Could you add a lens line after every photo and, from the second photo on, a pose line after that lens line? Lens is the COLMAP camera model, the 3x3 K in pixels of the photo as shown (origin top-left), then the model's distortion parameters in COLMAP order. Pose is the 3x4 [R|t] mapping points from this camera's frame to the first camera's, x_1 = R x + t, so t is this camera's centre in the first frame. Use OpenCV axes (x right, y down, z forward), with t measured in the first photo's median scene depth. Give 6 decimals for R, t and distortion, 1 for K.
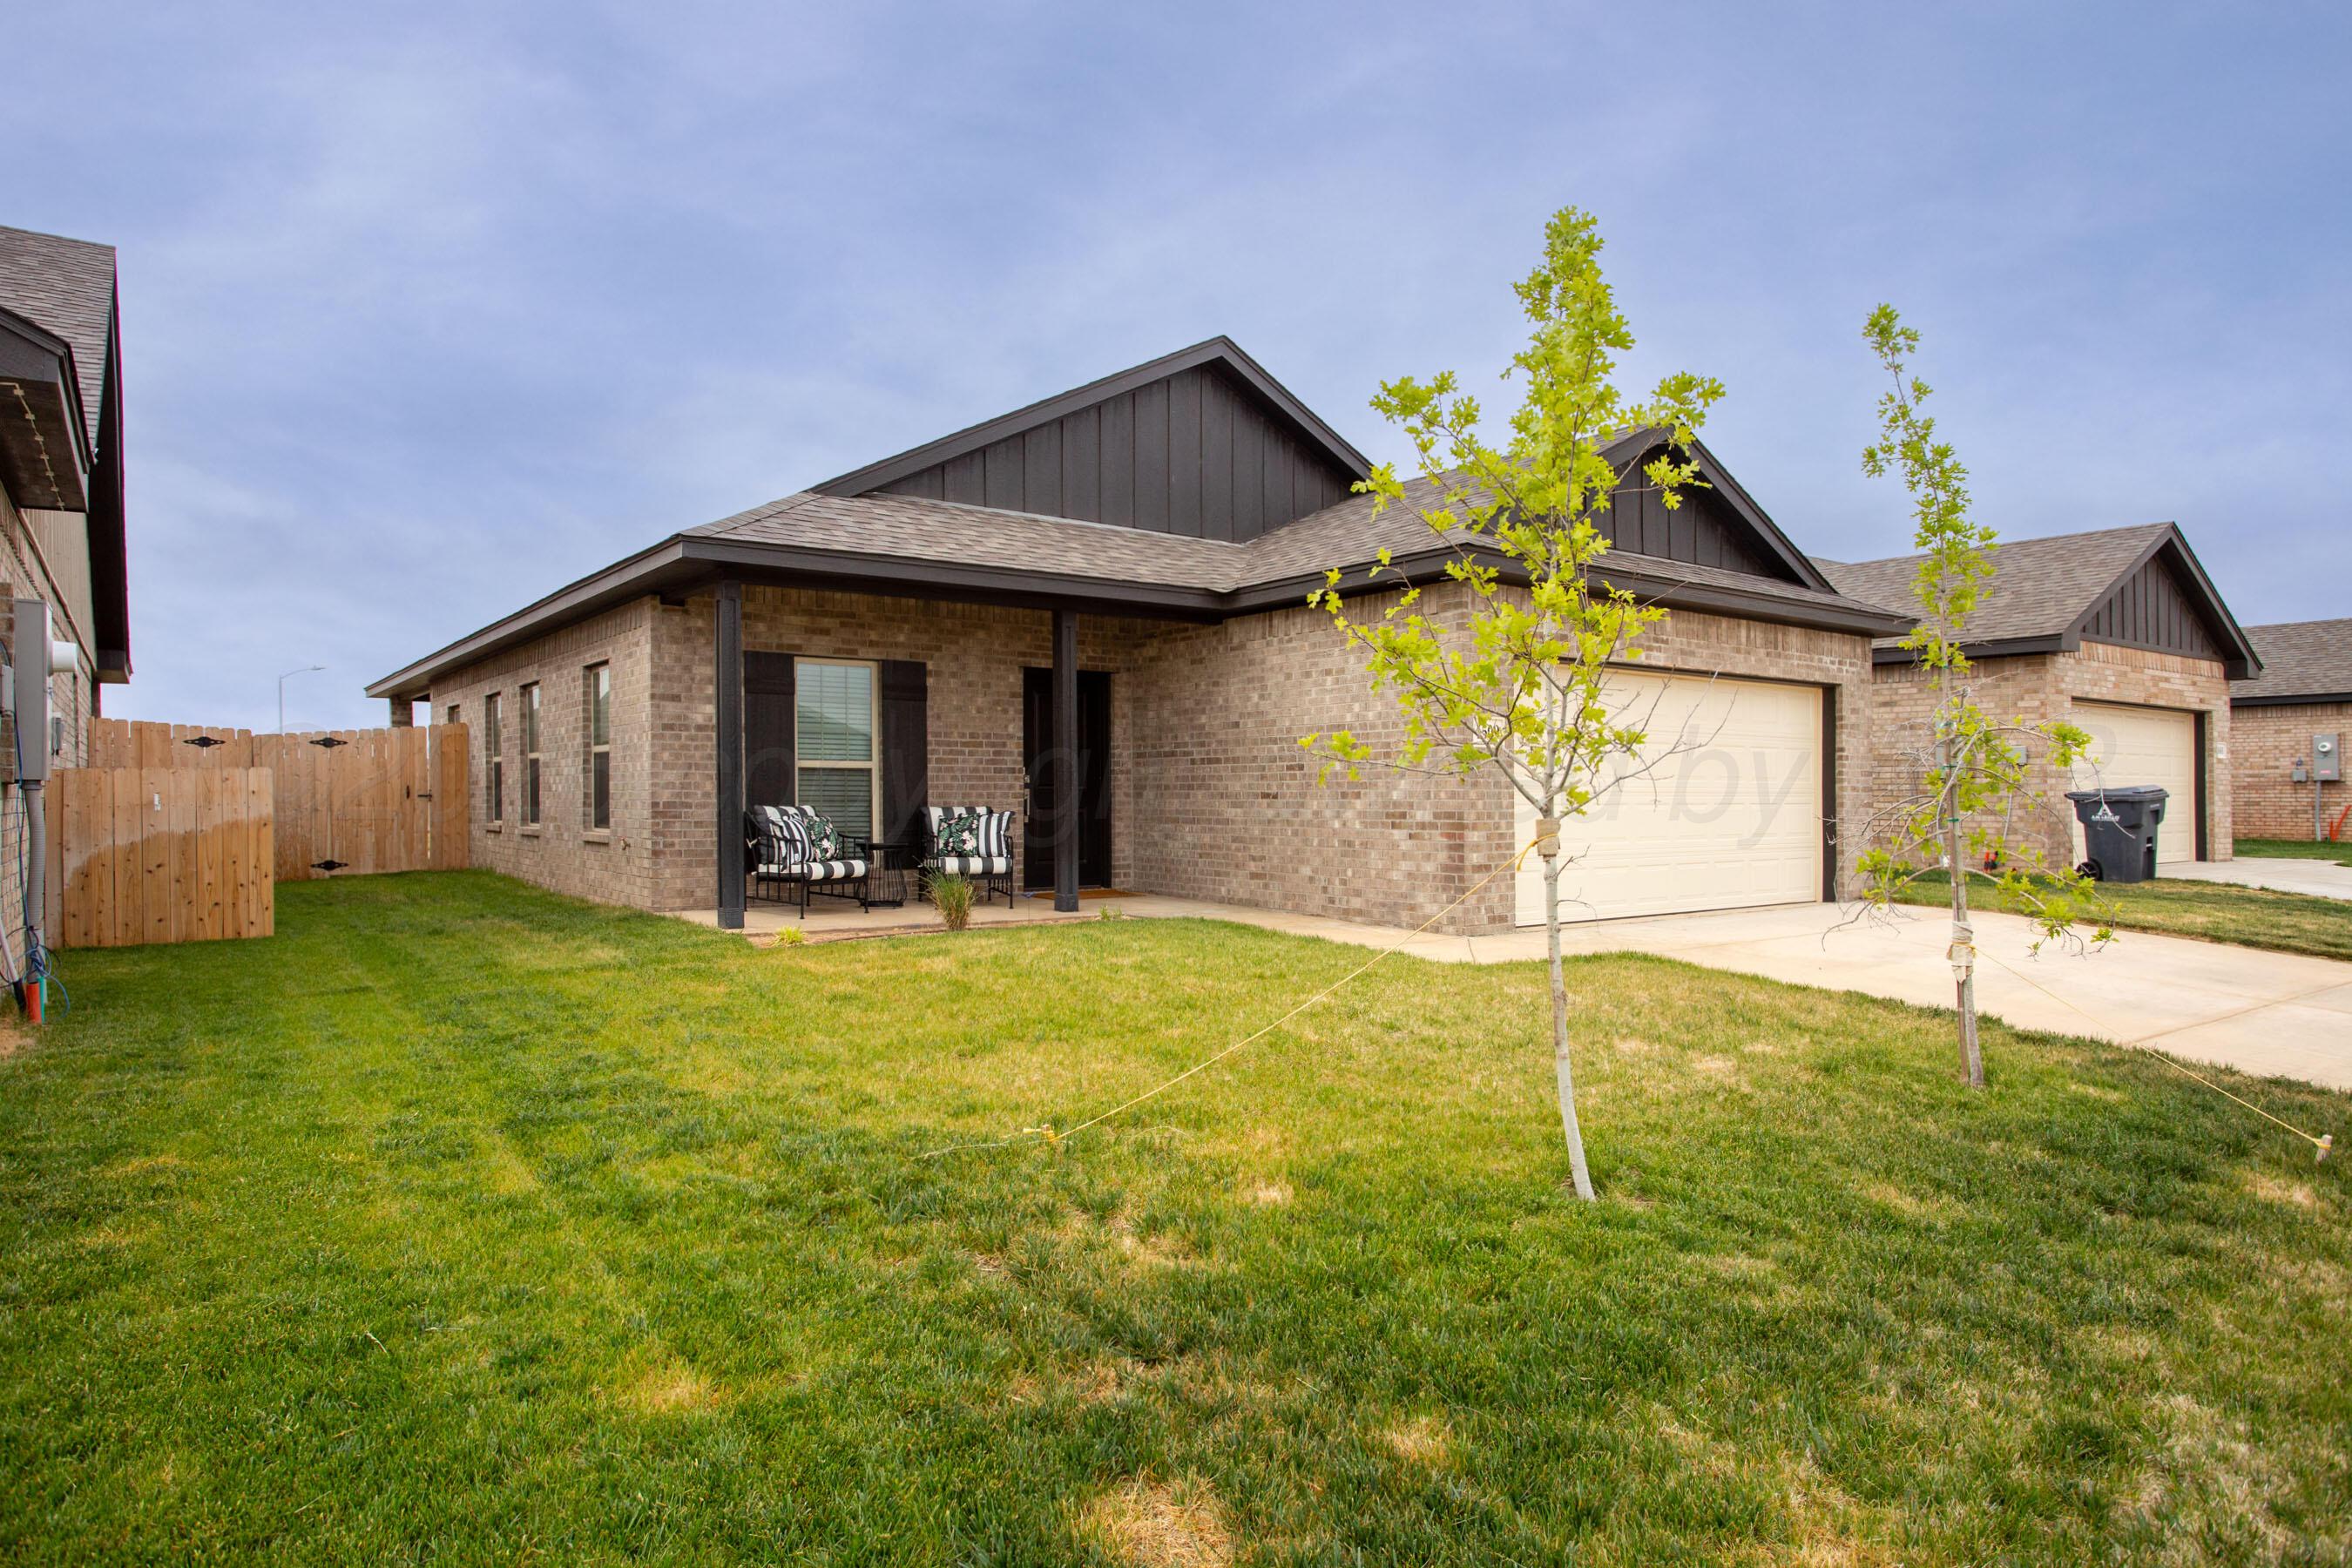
lens RADIAL K [[1446.5, 0, 1176.0], [0, 1446.5, 784.0], [0, 0, 1]] dist [-0.002203, 0.000040]
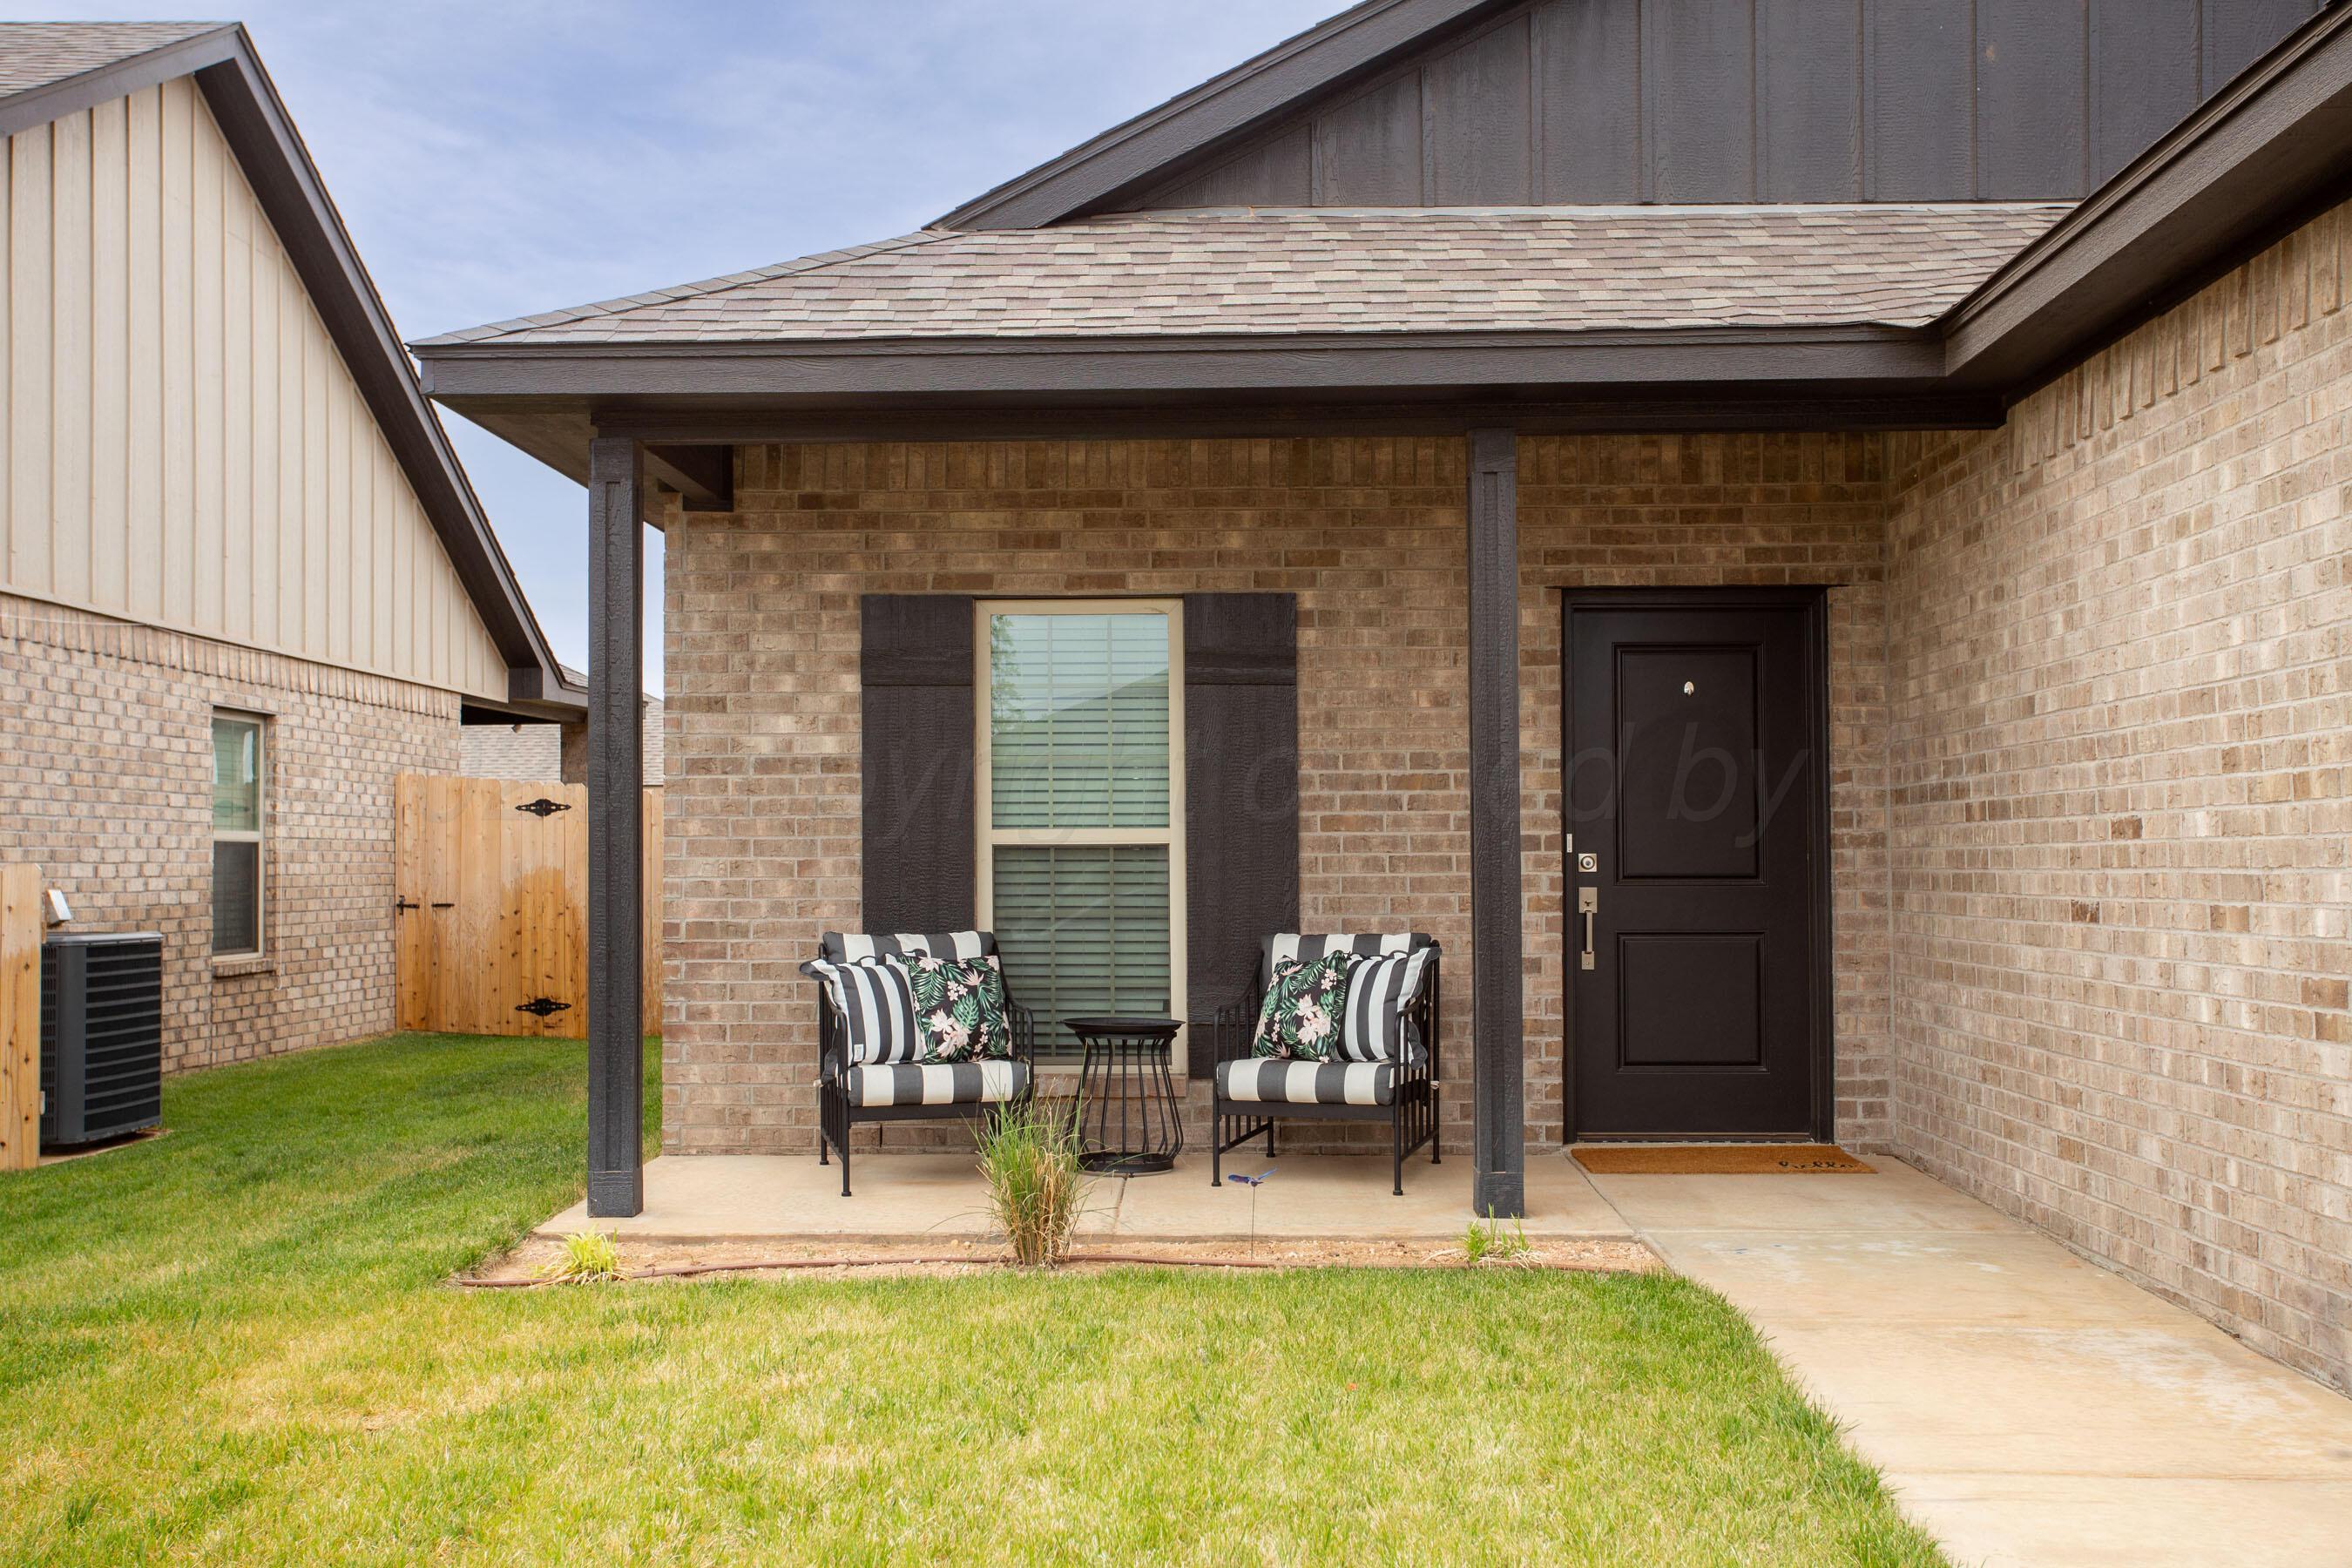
lens RADIAL K [[2441.8, 0, 1176.0], [0, 2441.8, 784.0], [0, 0, 1]] dist [0.015367, 0.041229]
pose [[0.793274, -0.026617, -0.608283, 0.245448], [0.011714, 0.999526, -0.028461, -0.008135], [0.608752, 0.015452, 0.793210, 0.425657]]
